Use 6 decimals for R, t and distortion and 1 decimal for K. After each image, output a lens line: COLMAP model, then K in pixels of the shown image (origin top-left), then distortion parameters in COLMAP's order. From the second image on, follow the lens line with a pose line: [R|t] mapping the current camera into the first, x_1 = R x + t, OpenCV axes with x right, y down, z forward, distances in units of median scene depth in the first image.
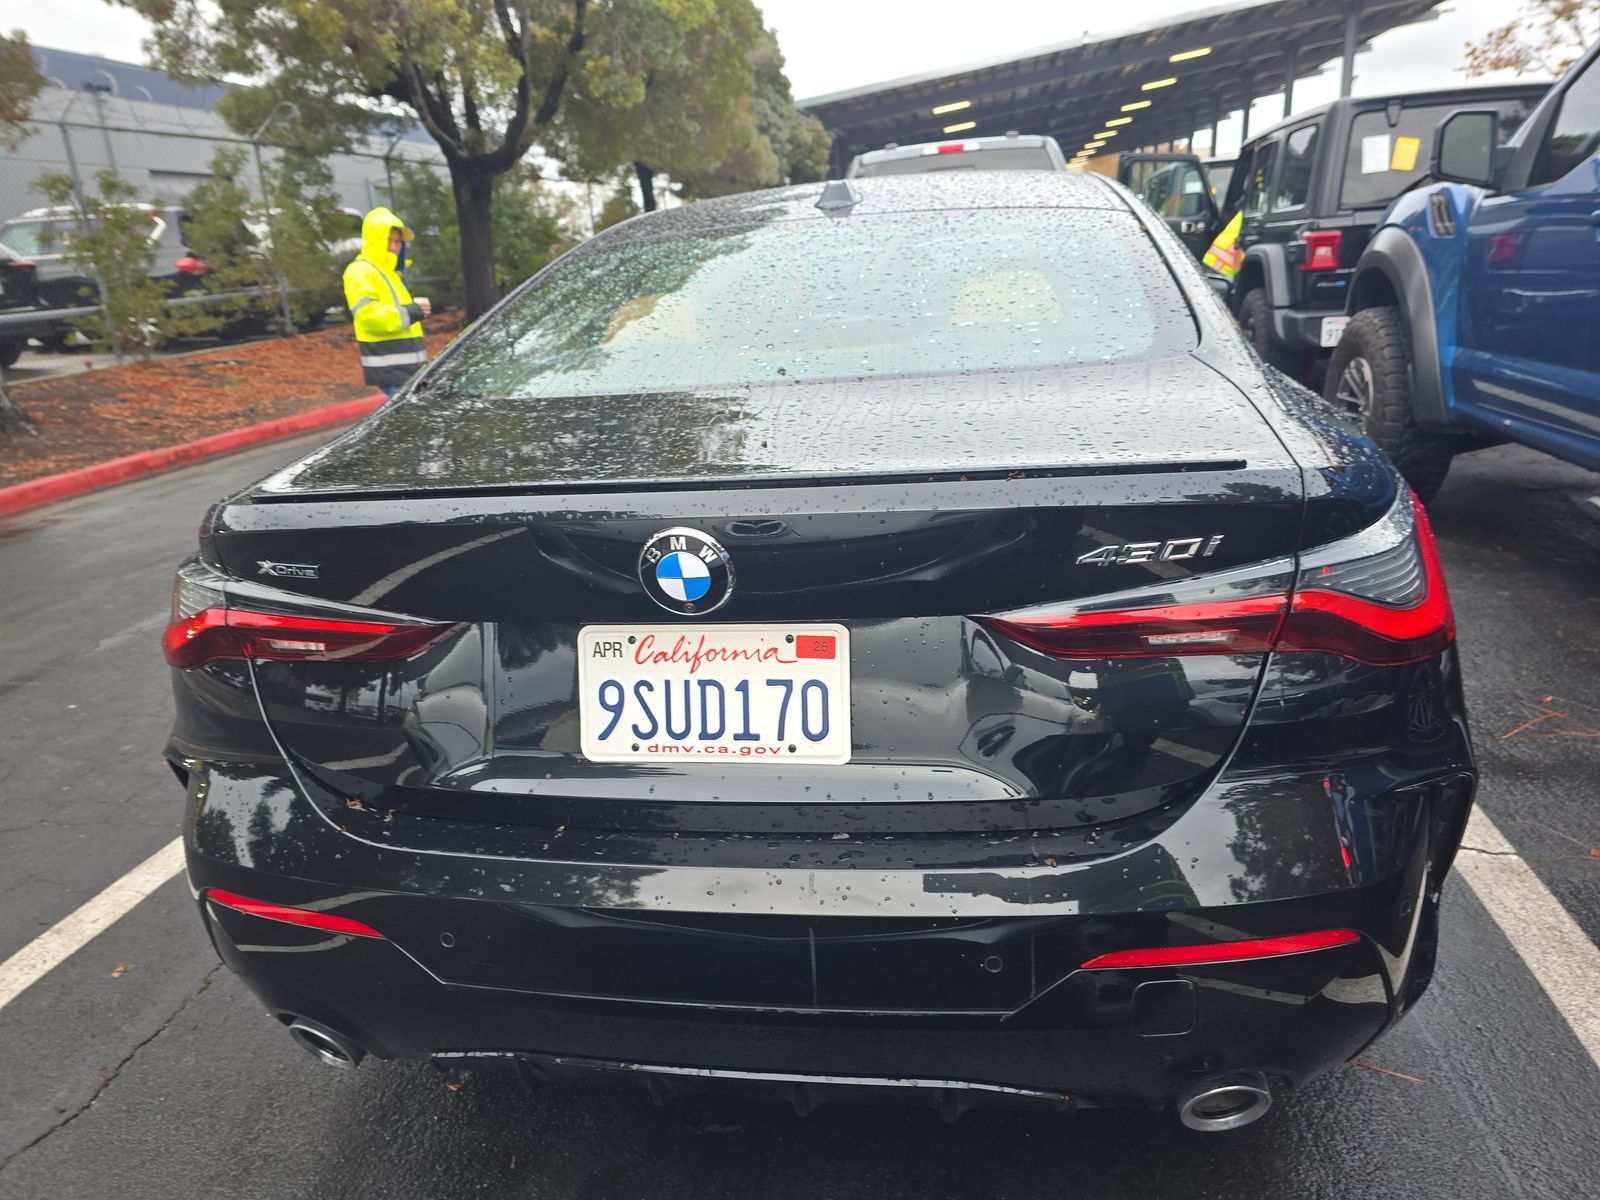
lens RADIAL K [[1081.0, 0, 800.0], [0, 1081.0, 600.0], [0, 0, 1]] dist [0.082913, -0.098745]
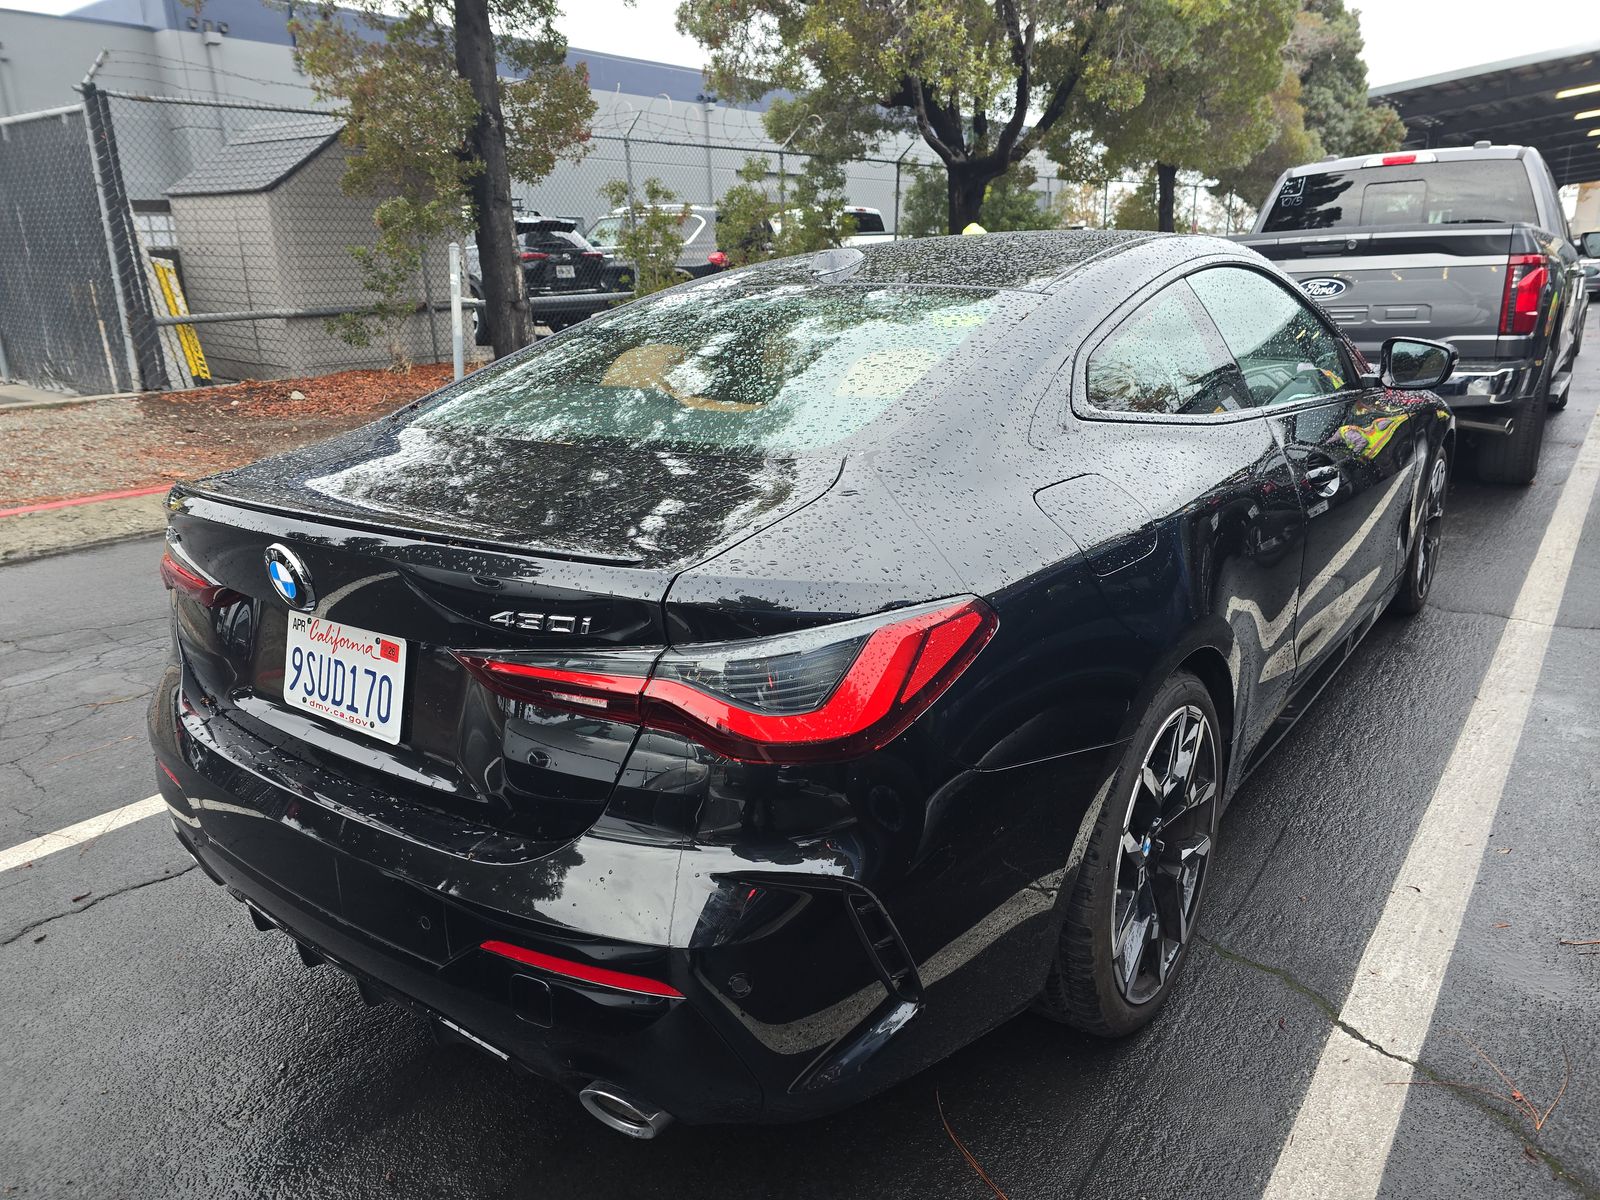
lens RADIAL K [[1112.6, 0, 800.0], [0, 1112.6, 600.0], [0, 0, 1]] dist [-0.002369, -0.008792]
pose [[0.879965, 0.167395, -0.444568, 0.107498], [-0.165326, 0.985268, 0.043747, -0.016274], [0.445342, 0.035003, 0.894676, 0.003295]]
